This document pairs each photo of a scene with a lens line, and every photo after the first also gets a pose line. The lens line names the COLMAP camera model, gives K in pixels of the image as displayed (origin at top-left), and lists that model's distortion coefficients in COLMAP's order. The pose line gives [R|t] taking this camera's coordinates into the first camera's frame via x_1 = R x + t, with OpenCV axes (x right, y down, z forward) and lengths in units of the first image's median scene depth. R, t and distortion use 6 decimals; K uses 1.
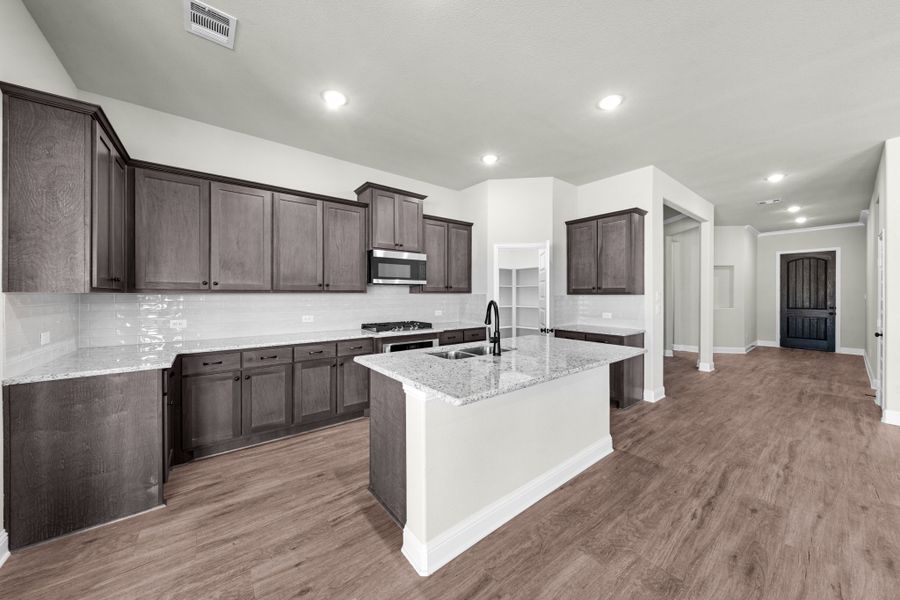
lens RADIAL K [[306.2, 0, 443.8], [0, 306.2, 296.1], [0, 0, 1]] dist [-0.000134, 0.000007]
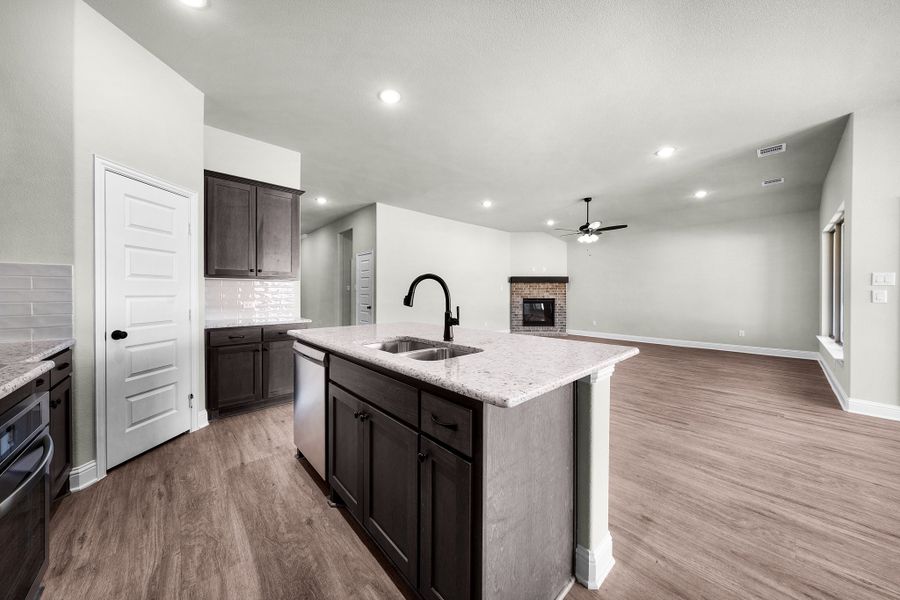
lens RADIAL K [[301.9, 0, 448.4], [0, 301.9, 294.4], [0, 0, 1]] dist [-0.000031, 0.000002]
pose [[-0.082944, -0.001131, 0.996554, -0.405454], [0.001538, 0.999998, 0.001263, 0.044357], [-0.996553, 0.001637, -0.082942, 0.684297]]
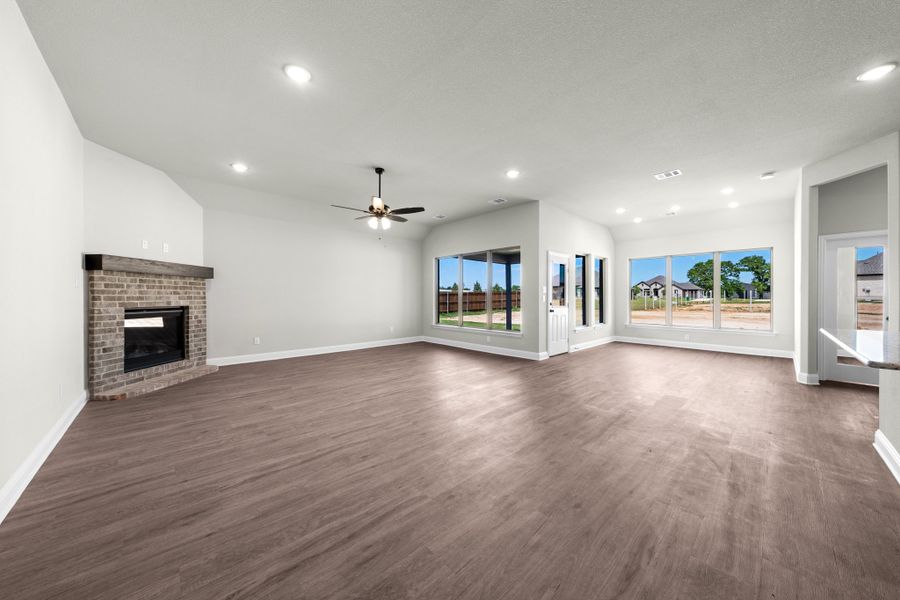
lens RADIAL K [[305.5, 0, 450.0], [0, 305.5, 300.0], [0, 0, 1]] dist [0.000276, 0.000040]
pose [[-0.994960, 0.003013, -0.100231, 1.074018], [0.002109, 0.999956, 0.009124, 0.045754], [0.100254, 0.008866, -0.994922, 1.079540]]
